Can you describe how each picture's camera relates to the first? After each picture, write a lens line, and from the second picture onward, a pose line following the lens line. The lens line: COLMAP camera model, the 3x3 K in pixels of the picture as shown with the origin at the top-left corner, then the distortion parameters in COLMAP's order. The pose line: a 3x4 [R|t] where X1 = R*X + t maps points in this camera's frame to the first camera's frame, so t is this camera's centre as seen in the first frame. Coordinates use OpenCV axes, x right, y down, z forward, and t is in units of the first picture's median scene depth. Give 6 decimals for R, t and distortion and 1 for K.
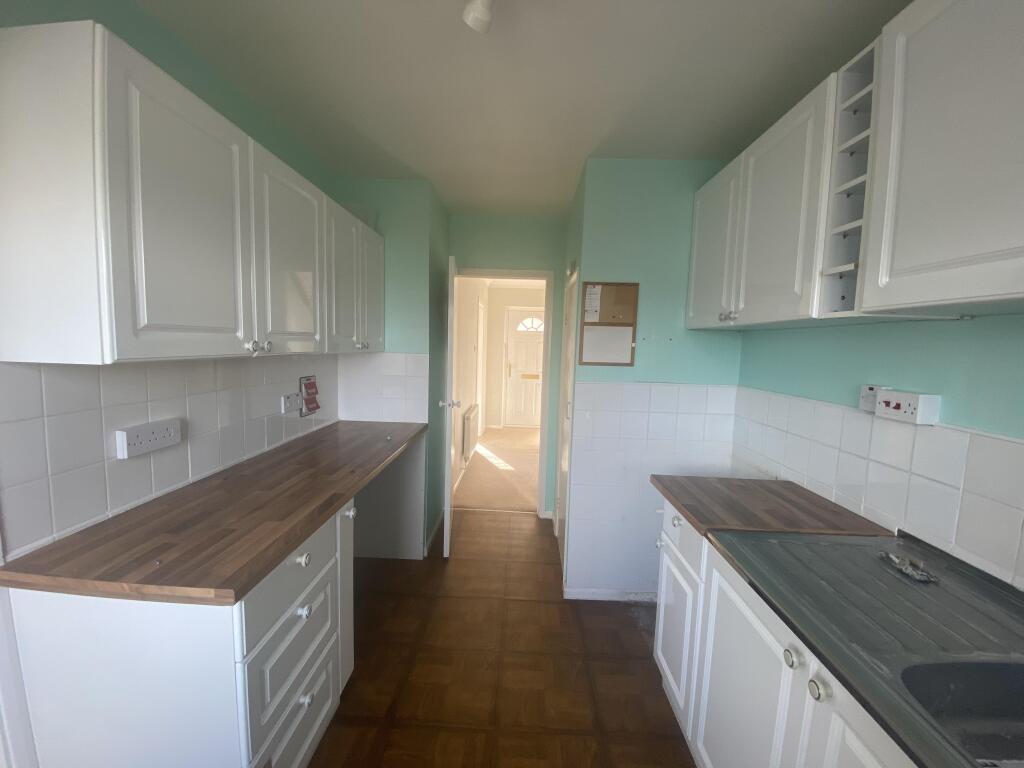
lens RADIAL K [[417.3, 0, 513.8], [0, 417.3, 382.8], [0, 0, 1]] dist [0.044116, -0.032246]
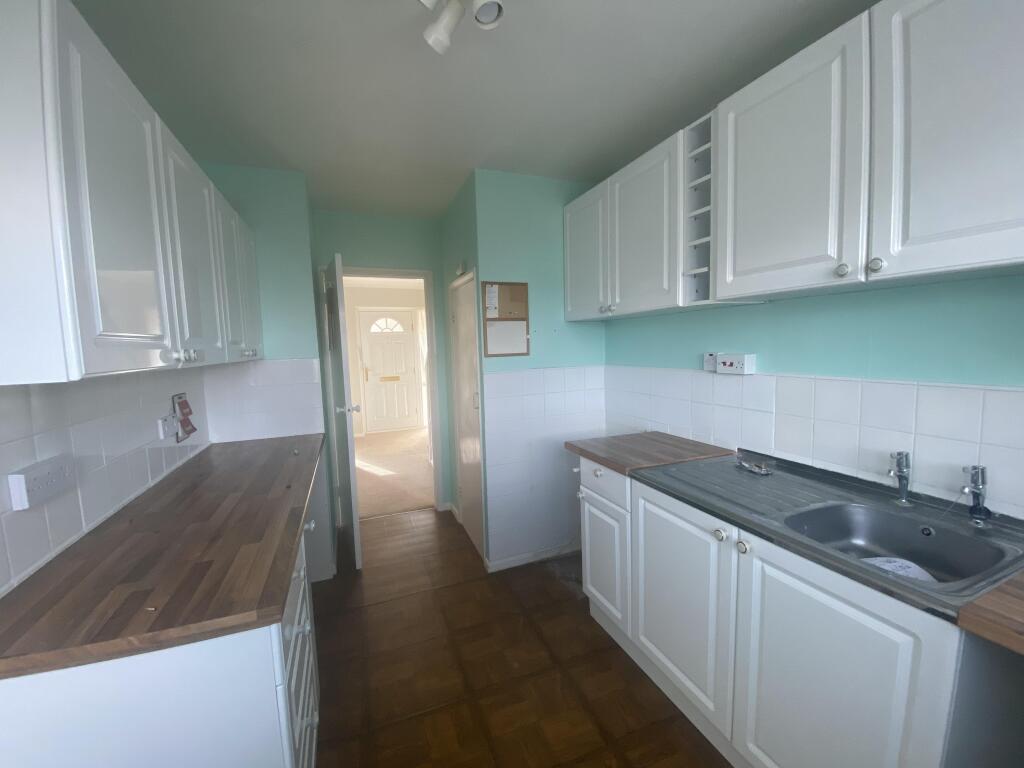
lens RADIAL K [[417.3, 0, 513.8], [0, 417.3, 382.8], [0, 0, 1]] dist [0.044116, -0.032246]
pose [[0.917699, -0.095464, 0.385637, -0.257890], [0.095776, 0.995232, 0.018449, 0.013693], [-0.385560, 0.020004, 0.922466, -0.045203]]
